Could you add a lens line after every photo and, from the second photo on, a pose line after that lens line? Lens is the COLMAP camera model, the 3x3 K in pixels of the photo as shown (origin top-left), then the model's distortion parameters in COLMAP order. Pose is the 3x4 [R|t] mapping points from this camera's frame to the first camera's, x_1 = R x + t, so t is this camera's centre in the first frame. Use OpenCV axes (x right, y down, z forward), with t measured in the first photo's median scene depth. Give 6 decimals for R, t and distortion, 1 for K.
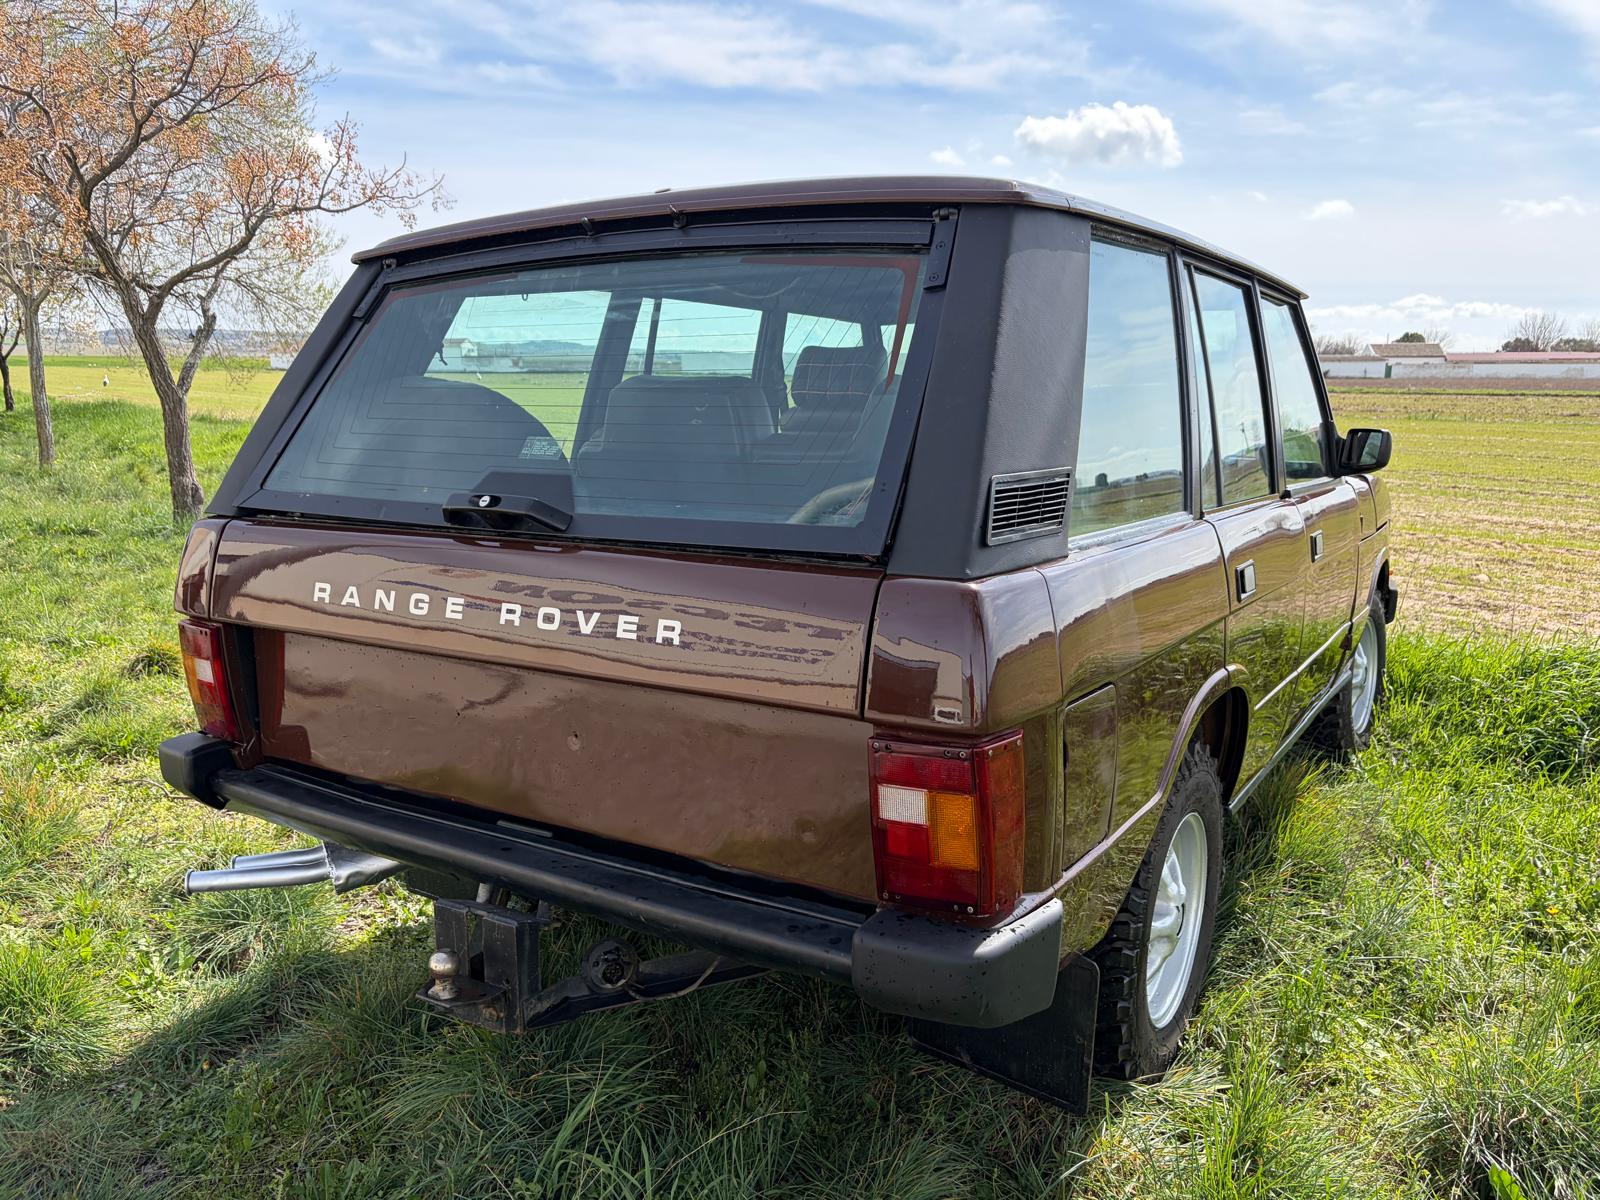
lens RADIAL K [[1198.9, 0, 800.0], [0, 1198.9, 600.0], [0, 0, 1]] dist [0.032165, -0.027877]
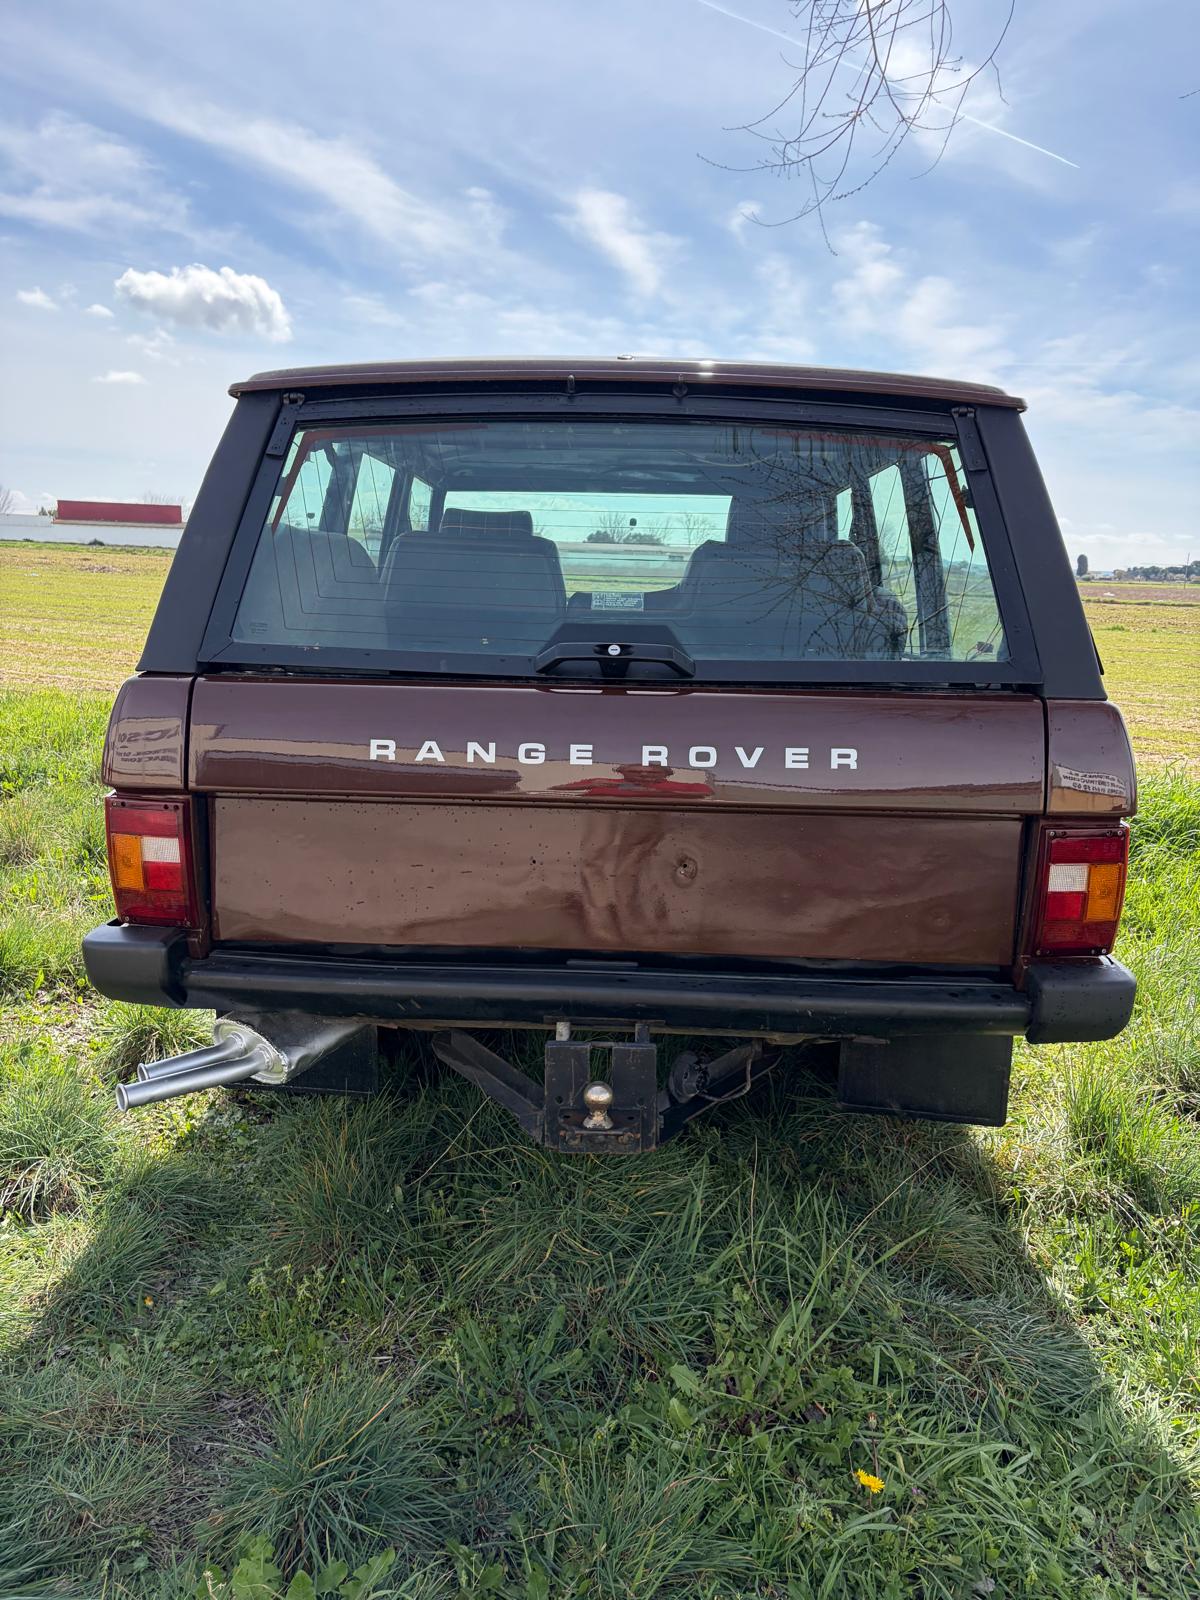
lens RADIAL K [[1198.9, 0, 581.9], [0, 1198.9, 818.1], [0, 0, 1]] dist [0.032165, -0.027877]
pose [[0.866290, -0.074236, 0.493995, -0.814204], [0.057019, 0.997128, 0.049853, 0.010078], [-0.496277, -0.015020, 0.868034, 0.109897]]
